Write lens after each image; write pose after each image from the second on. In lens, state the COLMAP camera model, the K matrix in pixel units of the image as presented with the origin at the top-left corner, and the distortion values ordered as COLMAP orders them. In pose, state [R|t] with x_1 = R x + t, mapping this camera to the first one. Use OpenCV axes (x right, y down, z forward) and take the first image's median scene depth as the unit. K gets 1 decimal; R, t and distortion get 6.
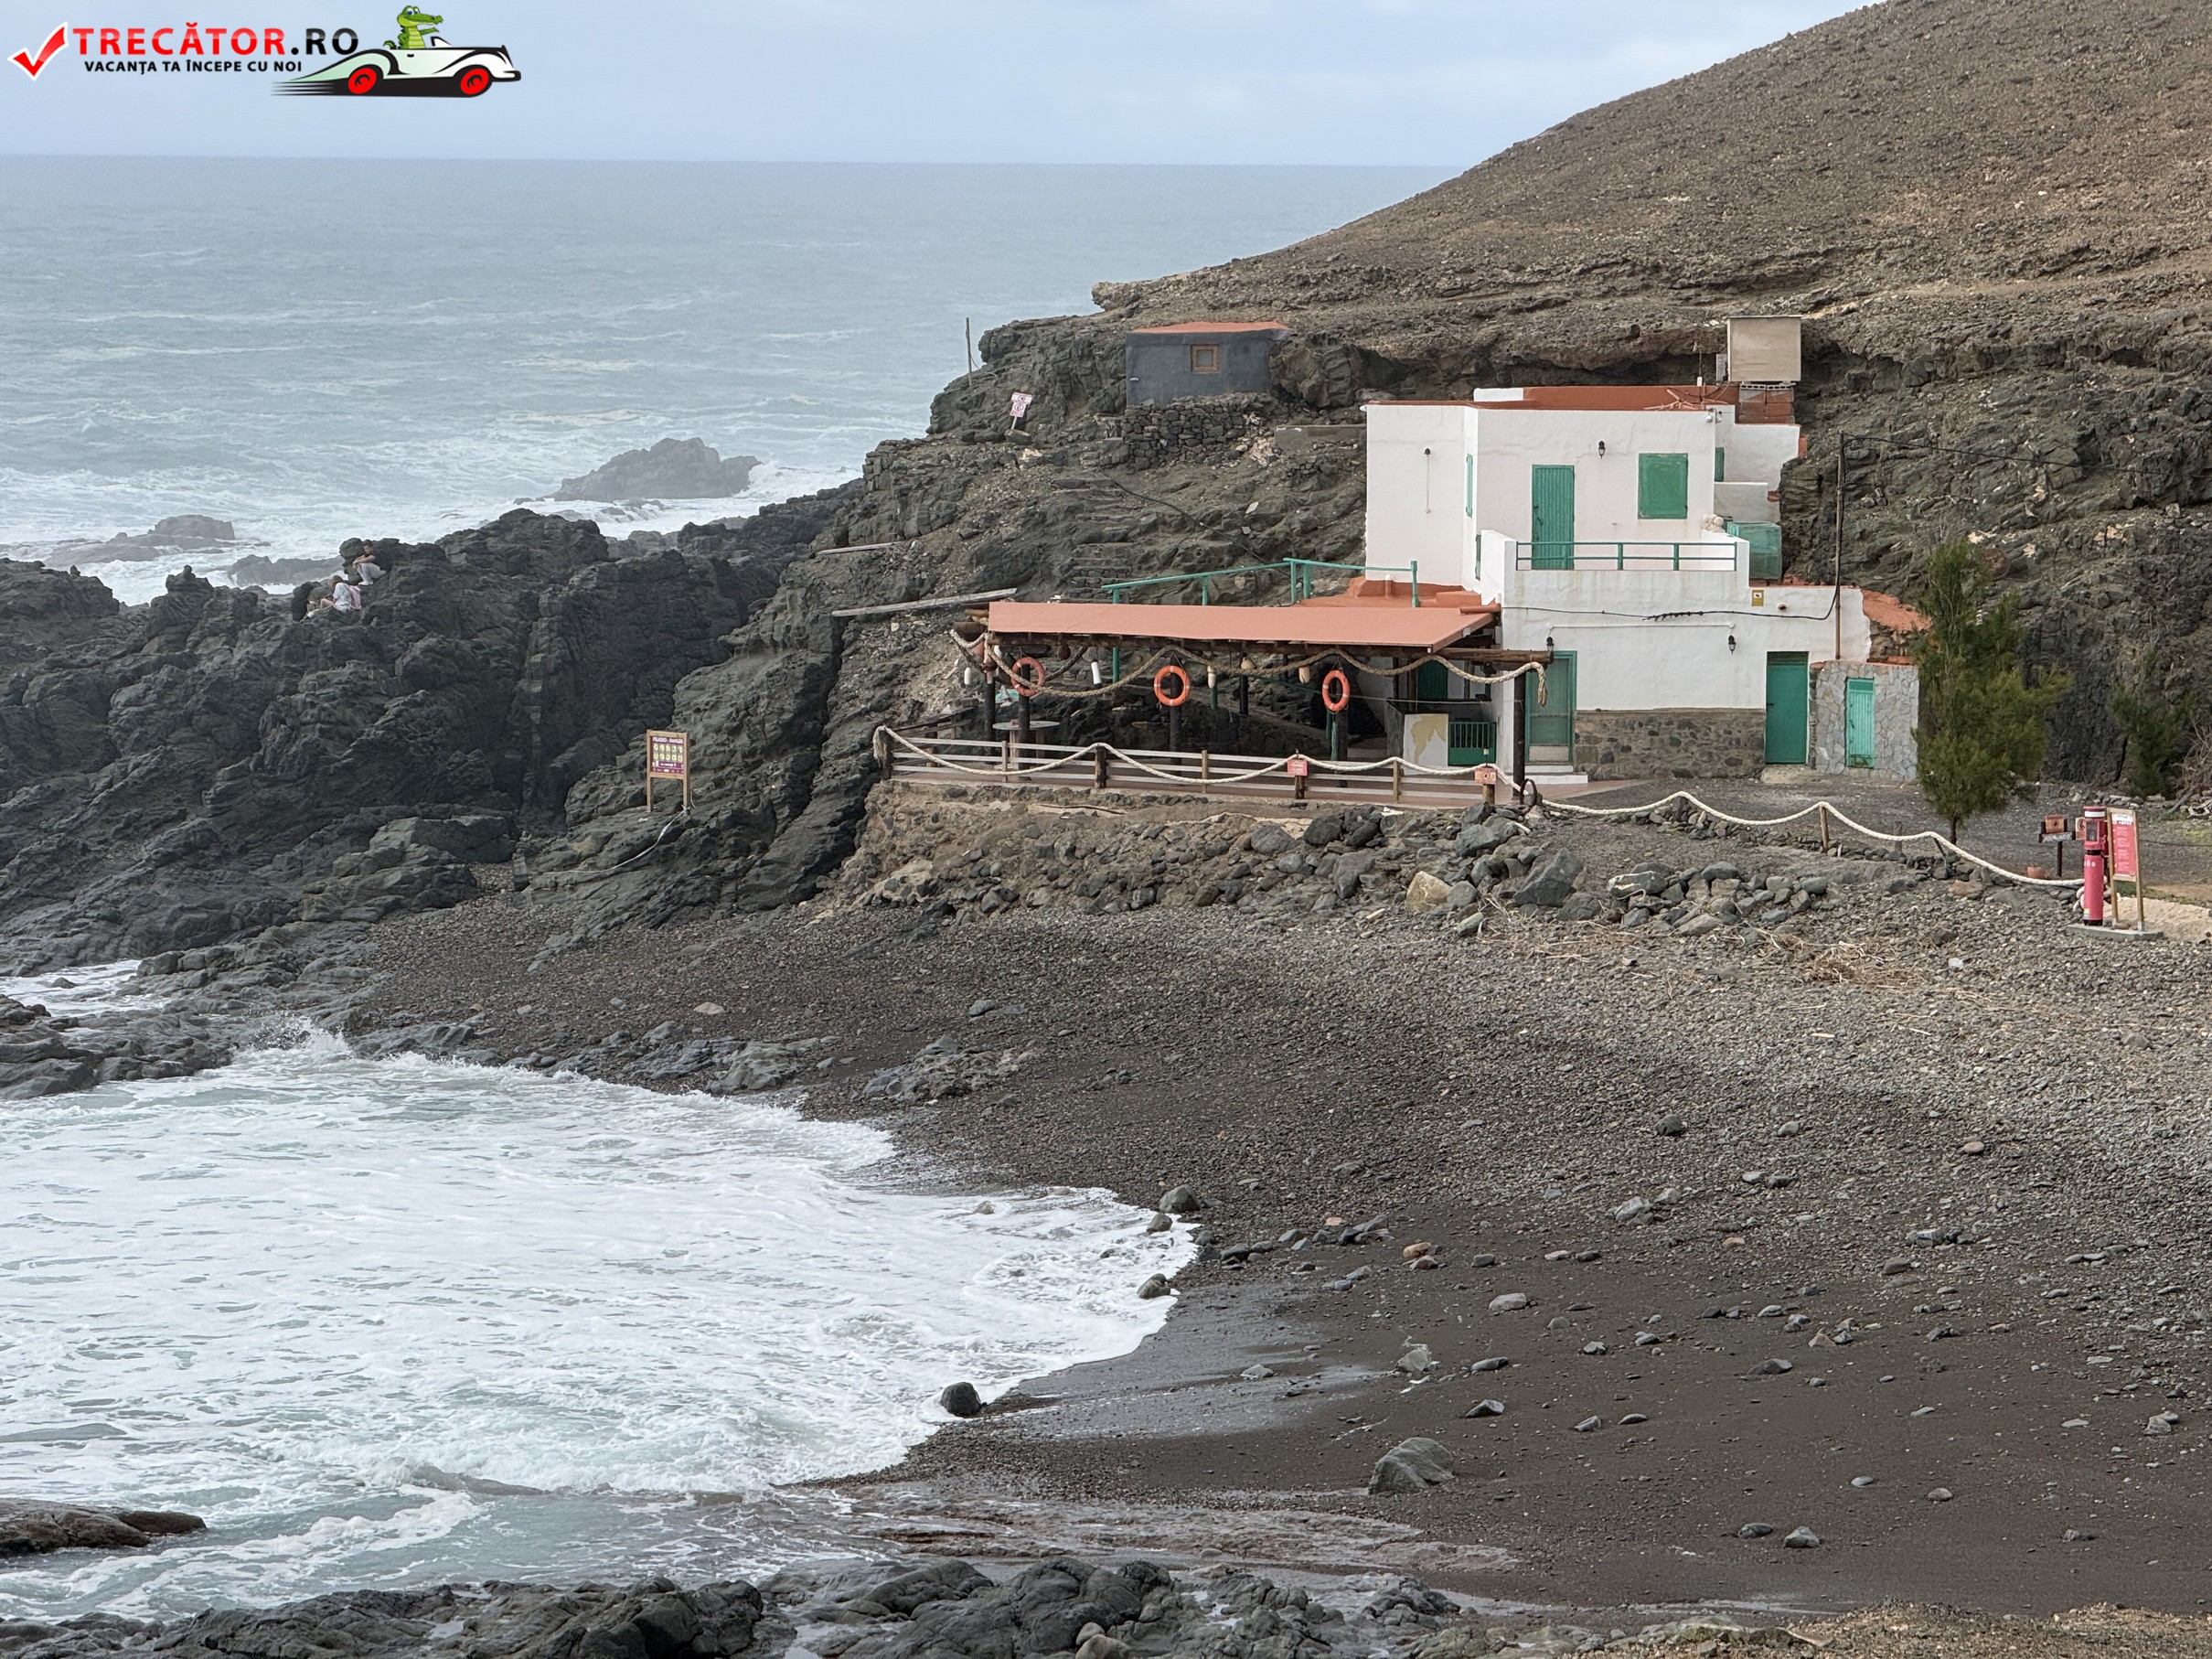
lens RADIAL K [[7774.6, 0, 1064.1], [0, 7774.6, 860.0], [0, 0, 1]] dist [0.205185, 0.000000]
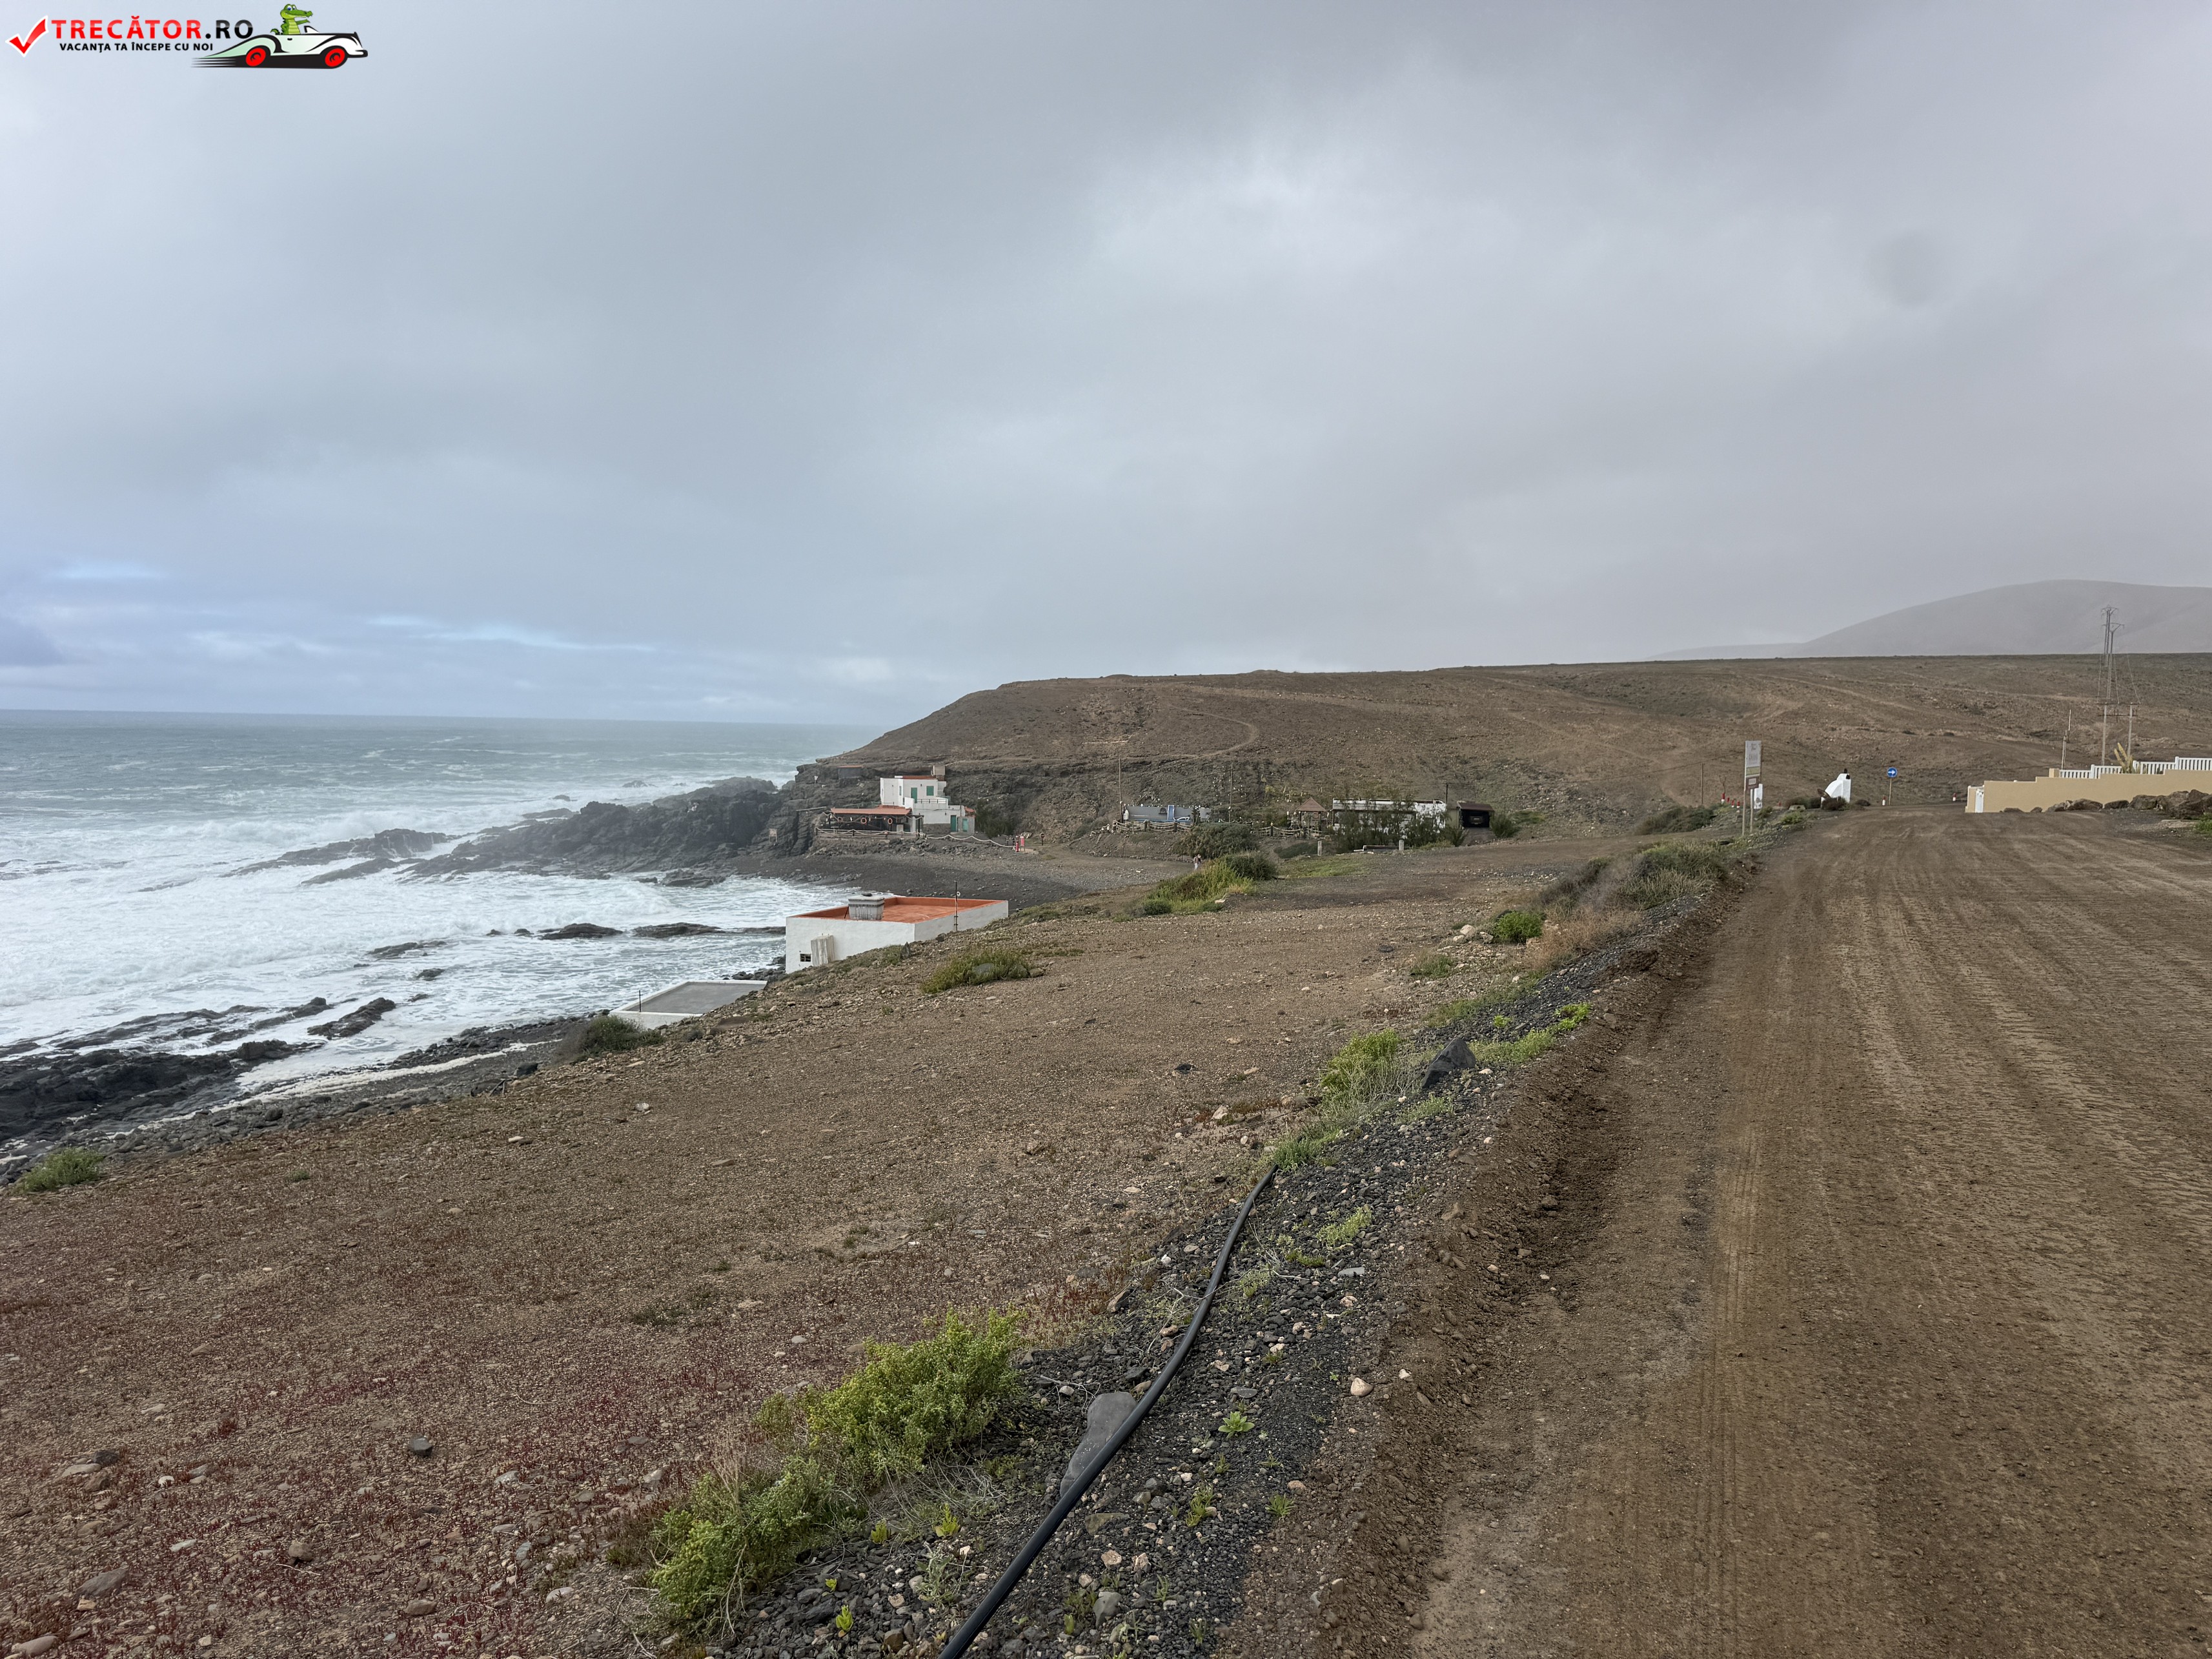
lens RADIAL K [[1549.8, 0, 1139.9], [0, 1549.8, 822.2], [0, 0, 1]] dist [0.061871, -0.081801]
pose [[0.941263, -0.009340, 0.337545, -0.202919], [0.017879, 0.999594, -0.022198, 0.012053], [-0.337201, 0.026929, 0.941048, -0.320078]]
